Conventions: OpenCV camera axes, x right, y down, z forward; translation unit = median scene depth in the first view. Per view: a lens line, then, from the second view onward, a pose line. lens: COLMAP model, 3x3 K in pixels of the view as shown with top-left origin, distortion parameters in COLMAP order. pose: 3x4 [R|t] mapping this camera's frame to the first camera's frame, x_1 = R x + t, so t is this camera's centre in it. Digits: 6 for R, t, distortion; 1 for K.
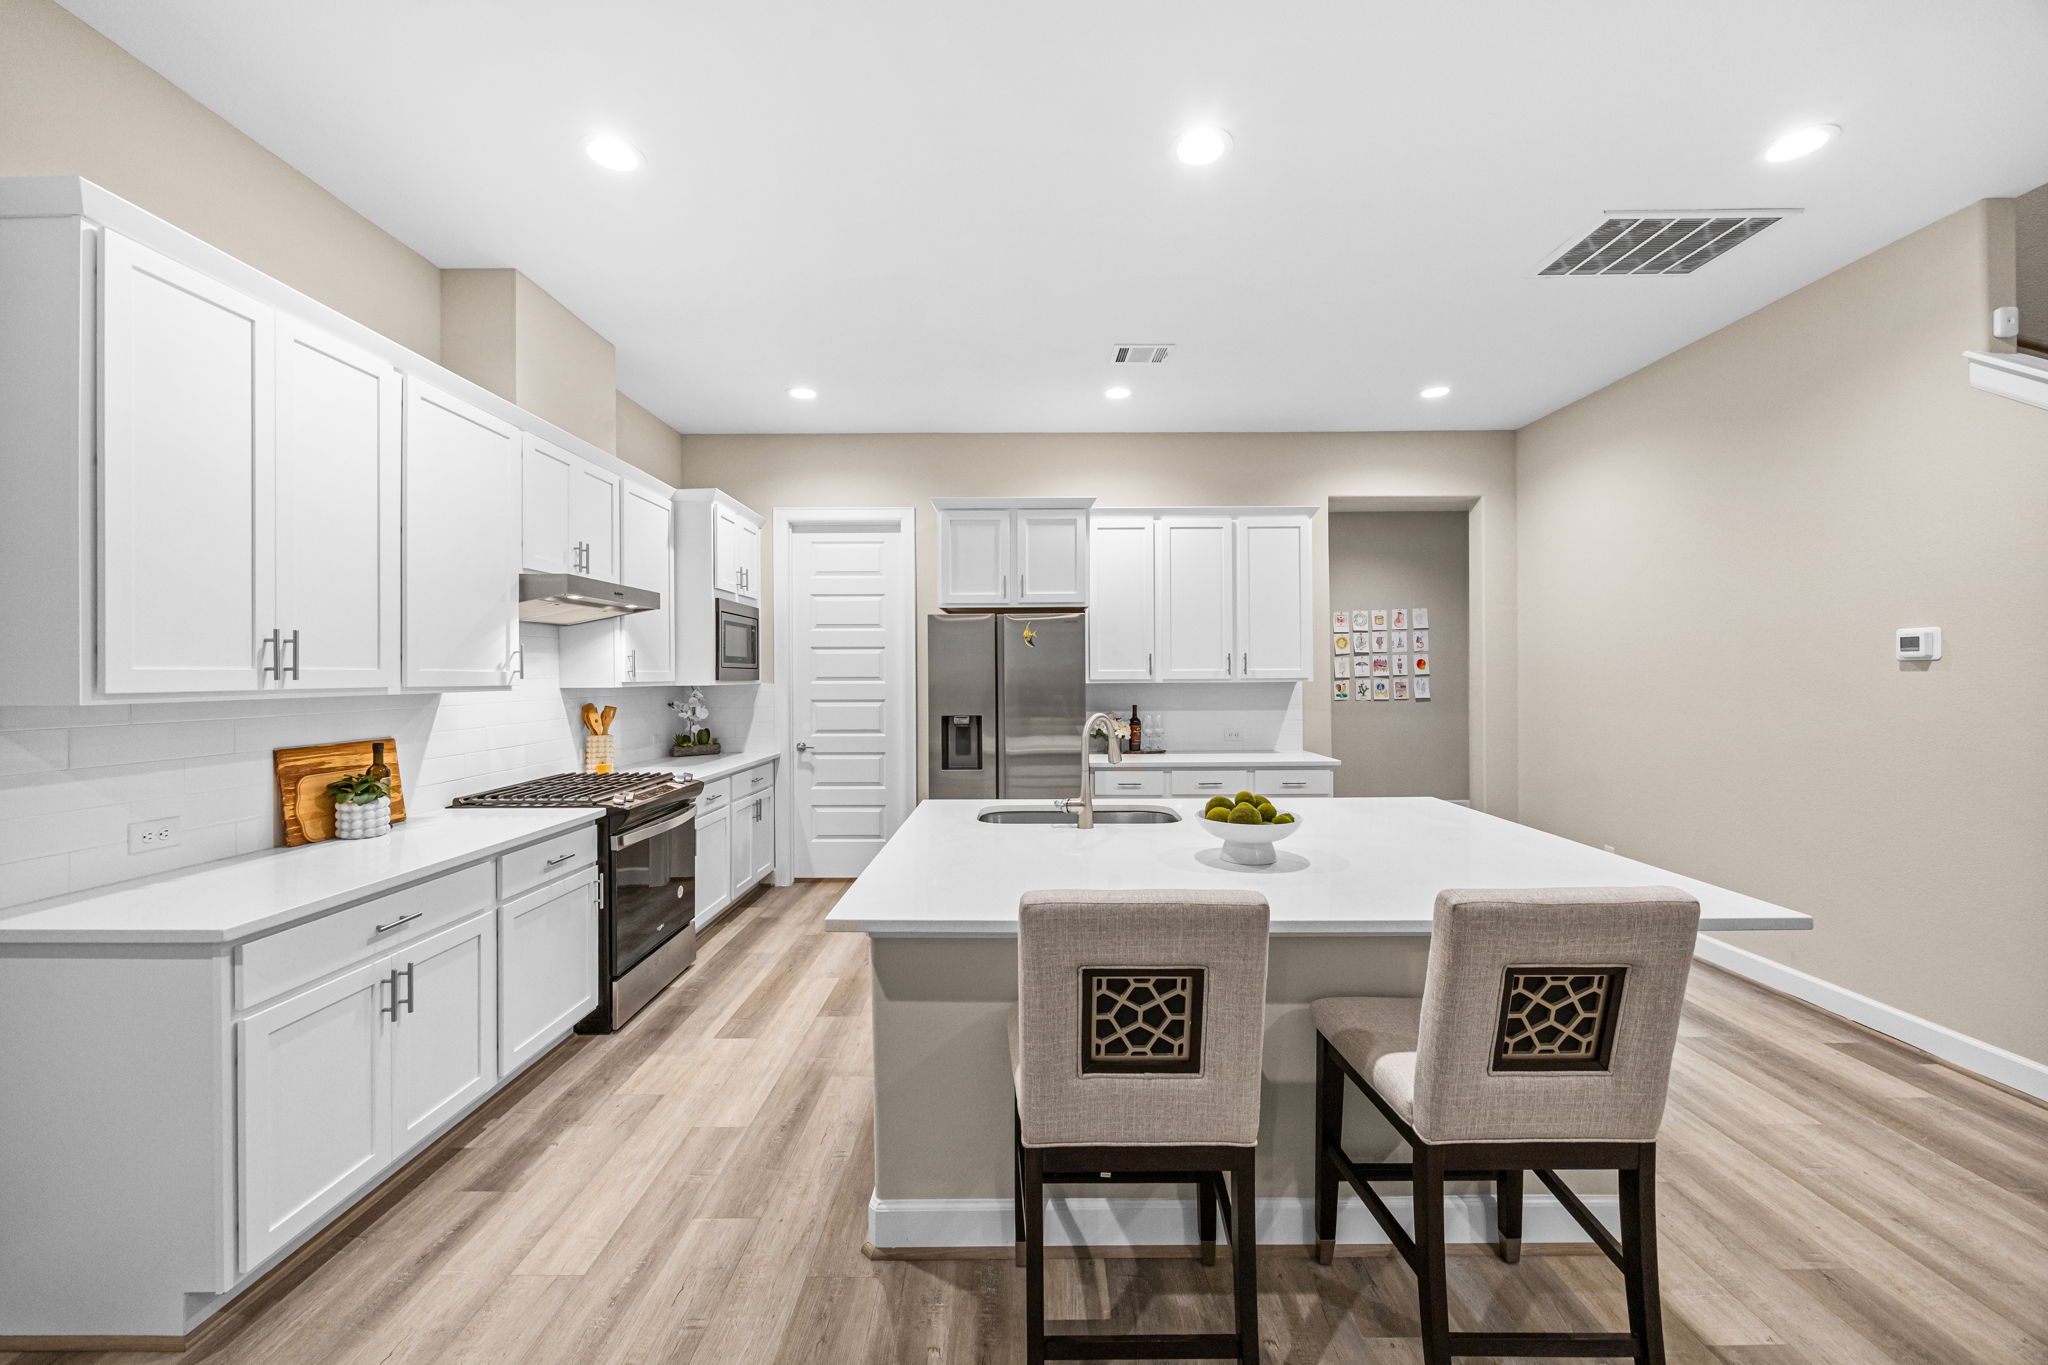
lens RADIAL K [[788.7, 0, 1022.7], [0, 788.7, 667.2], [0, 0, 1]] dist [-0.005580, 0.000694]
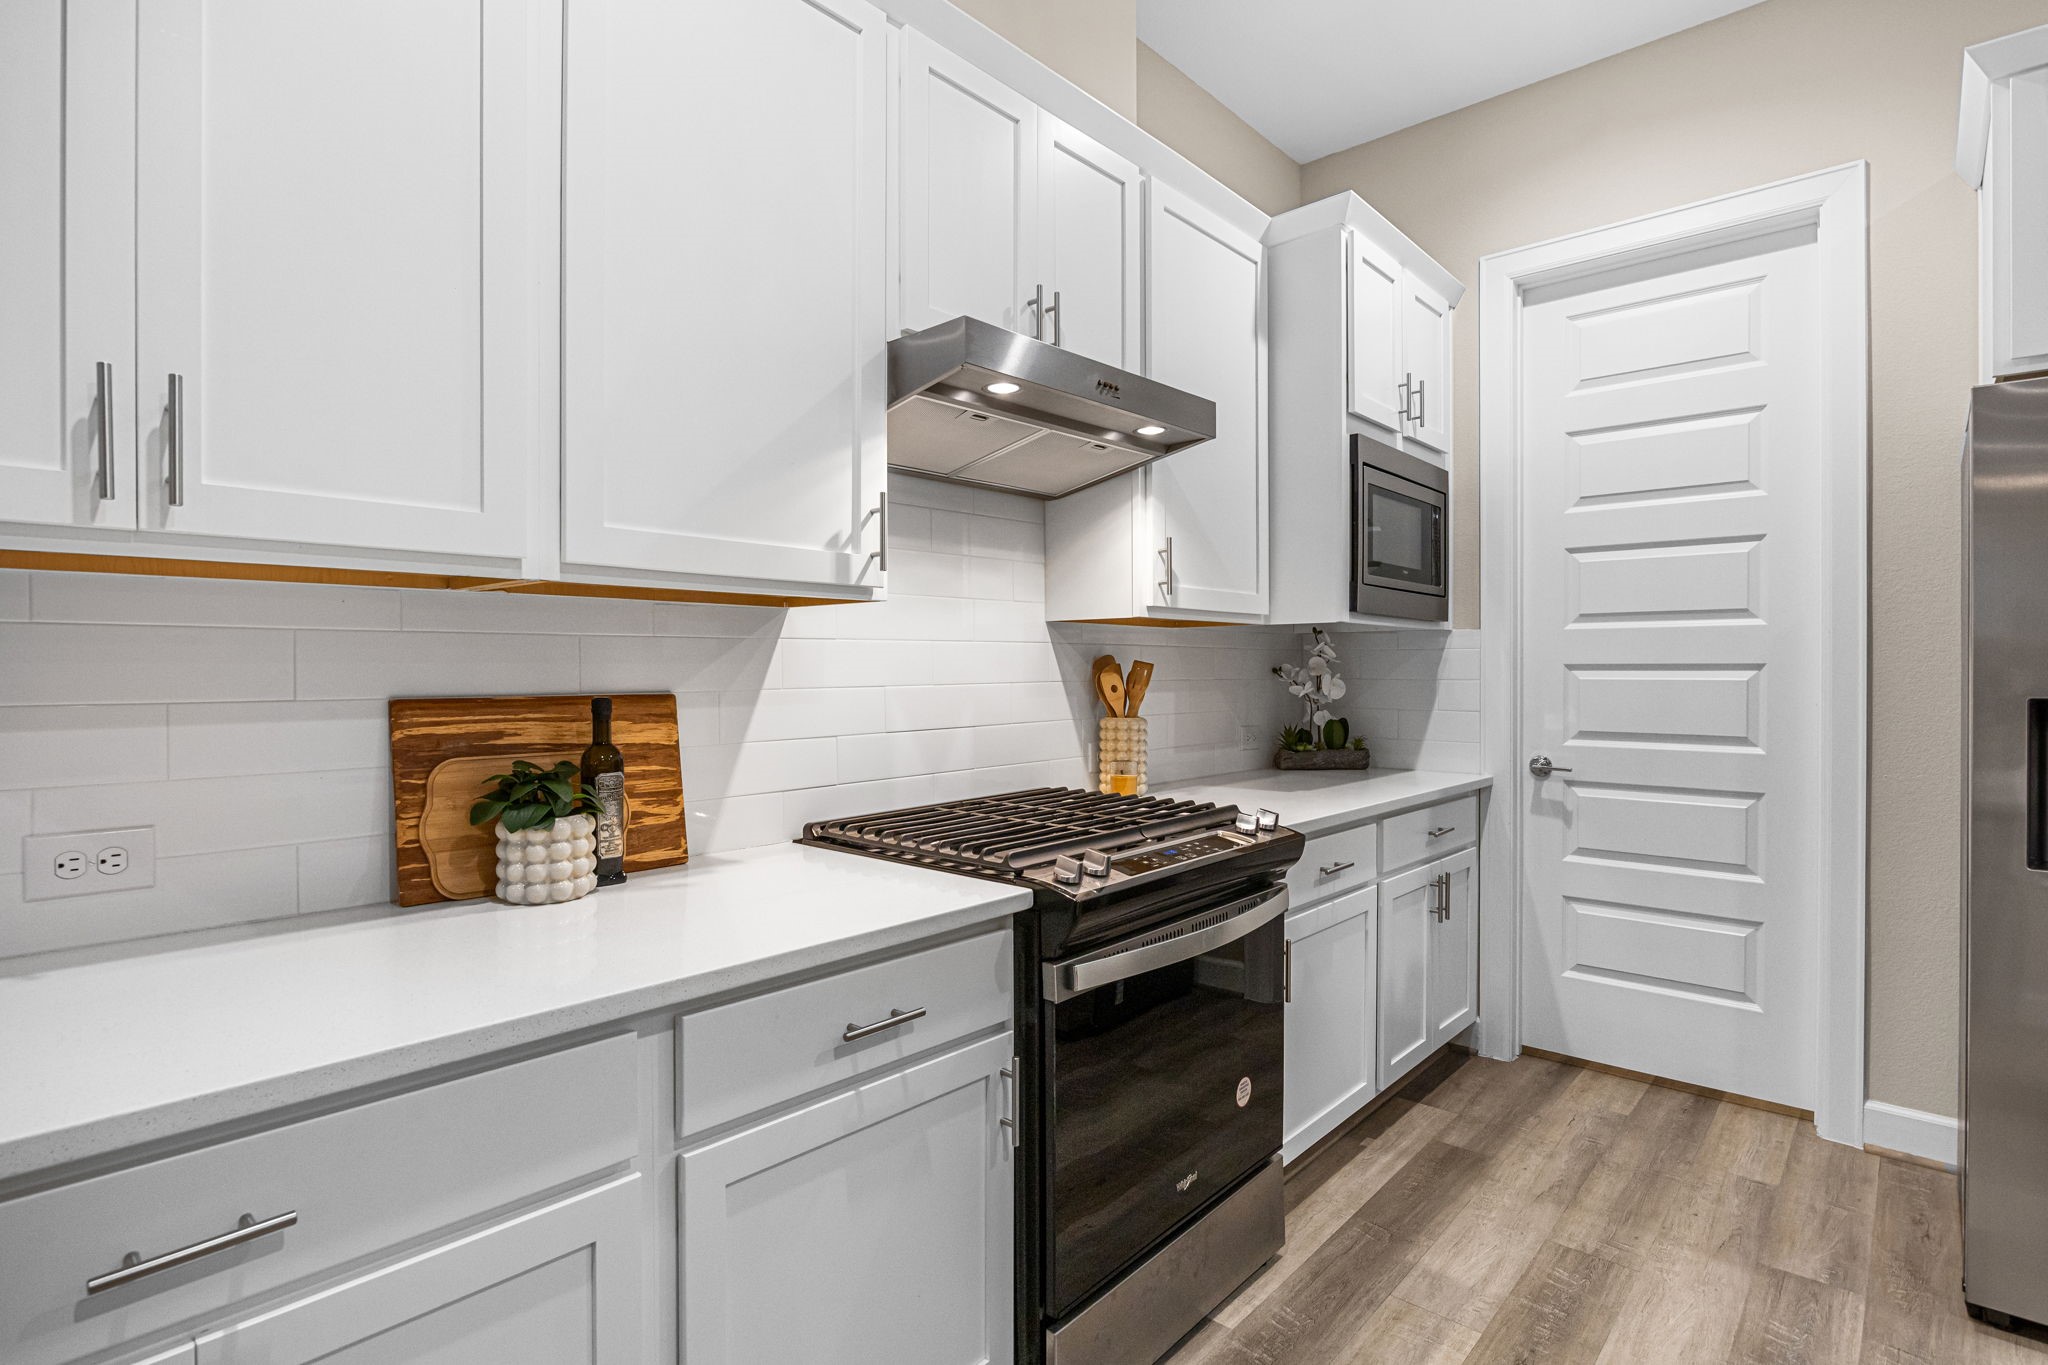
lens RADIAL K [[1018.8, 0, 1031.4], [0, 1018.8, 678.0], [0, 0, 1]] dist [-0.004555, 0.000477]
pose [[0.750763, 0.012384, -0.660456, -0.152562], [0.001958, 0.999778, 0.020973, 0.048903], [0.660569, -0.017039, 0.750572, 0.486353]]
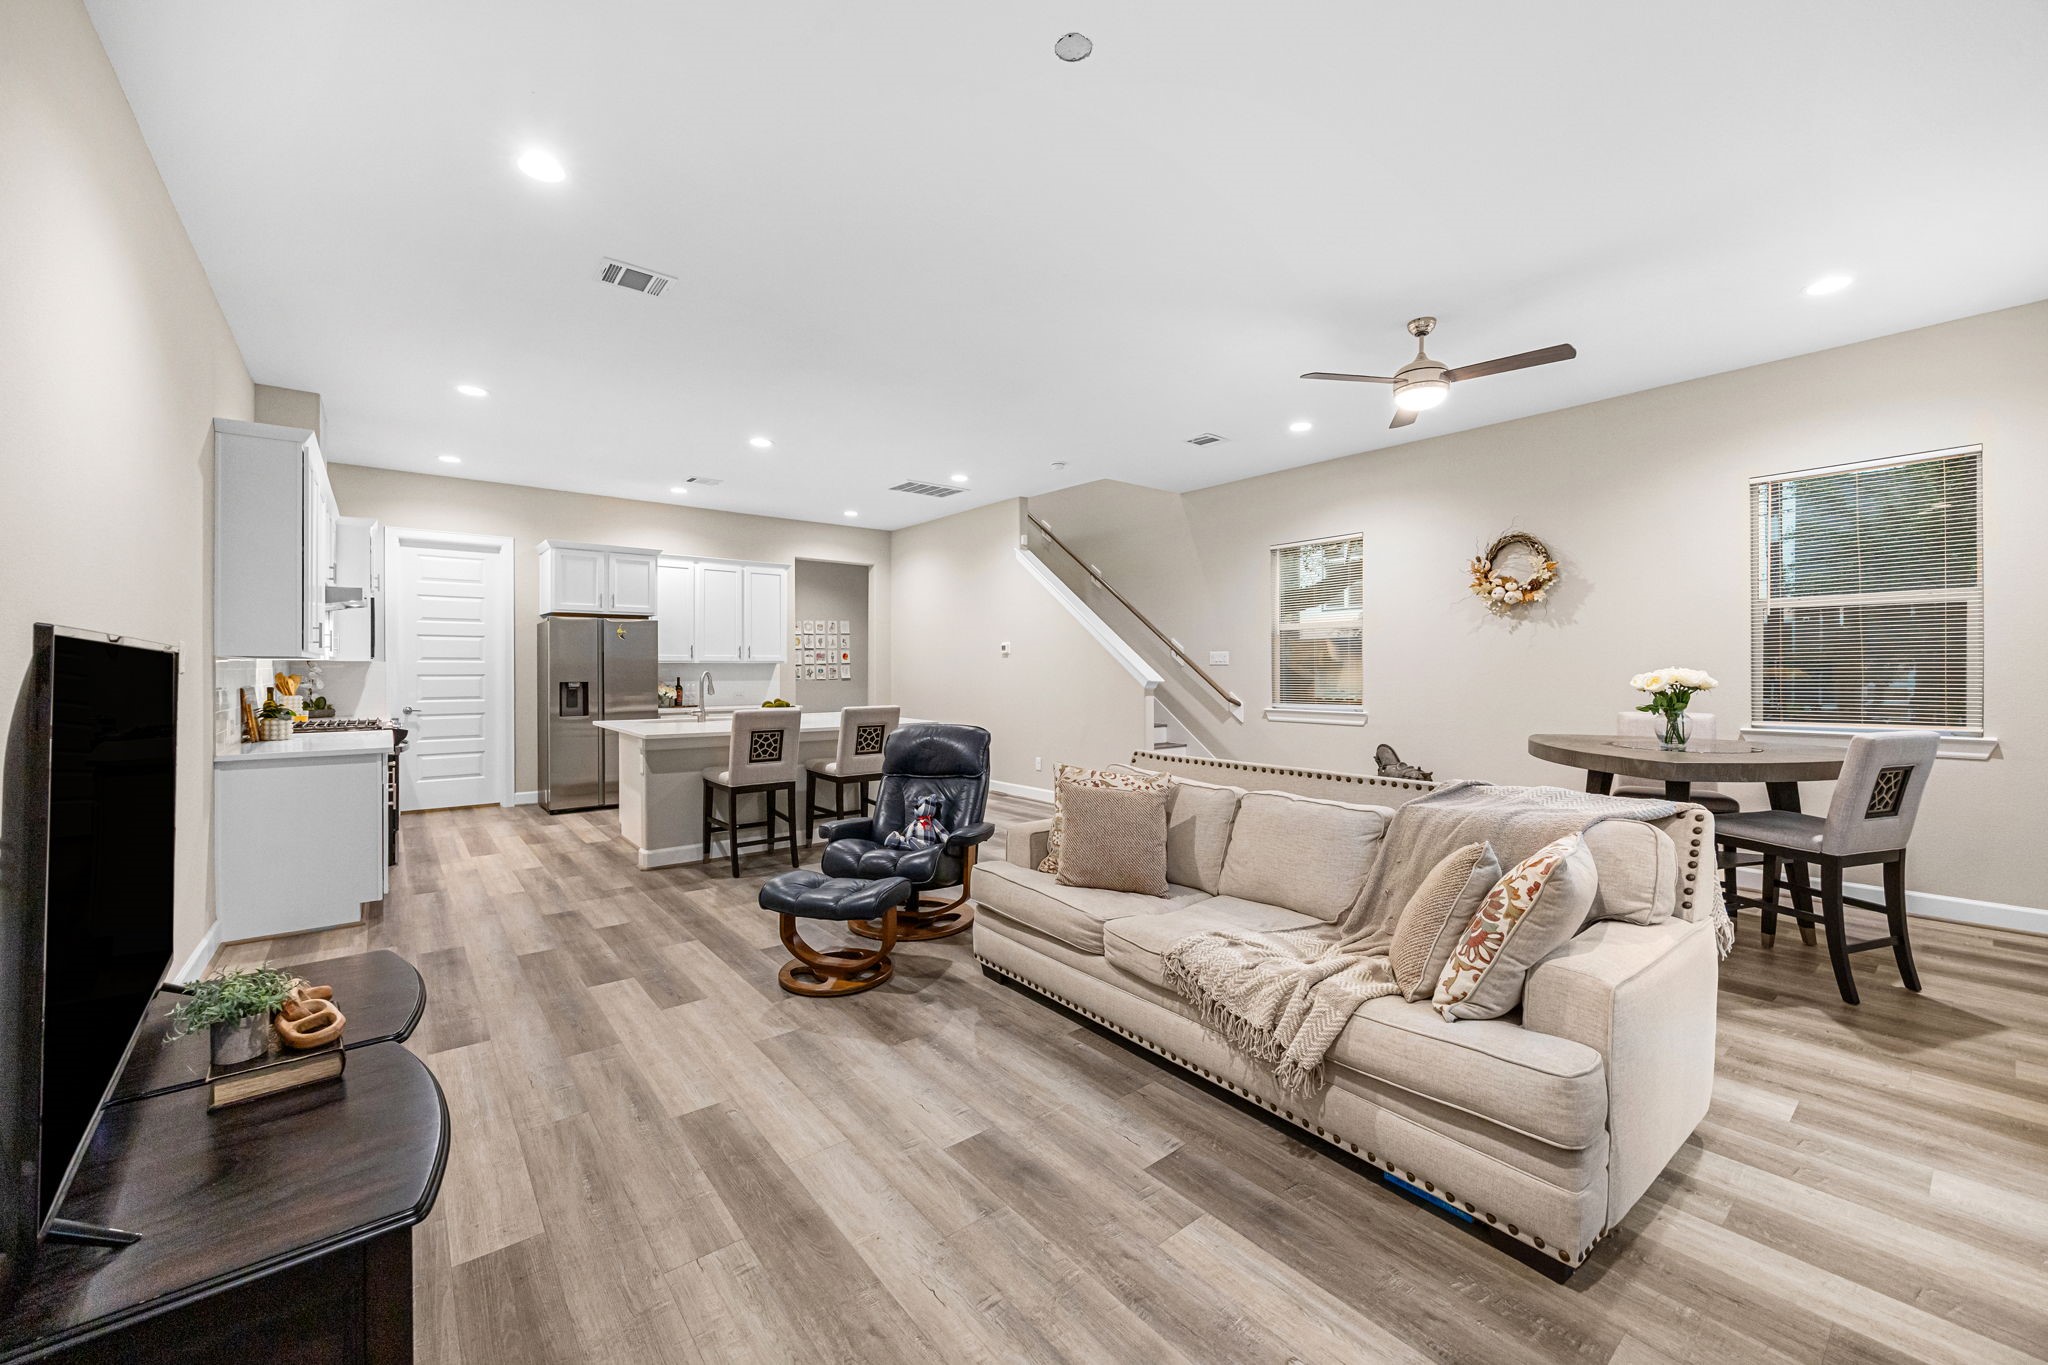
lens RADIAL K [[788.7, 0, 1027.2], [0, 788.7, 665.1], [0, 0, 1]] dist [-0.005580, 0.000694]
pose [[0.771456, 0.007002, 0.636244, -0.436050], [-0.008266, 0.999965, -0.000982, 0.025019], [-0.636229, -0.004502, 0.771487, -0.904806]]
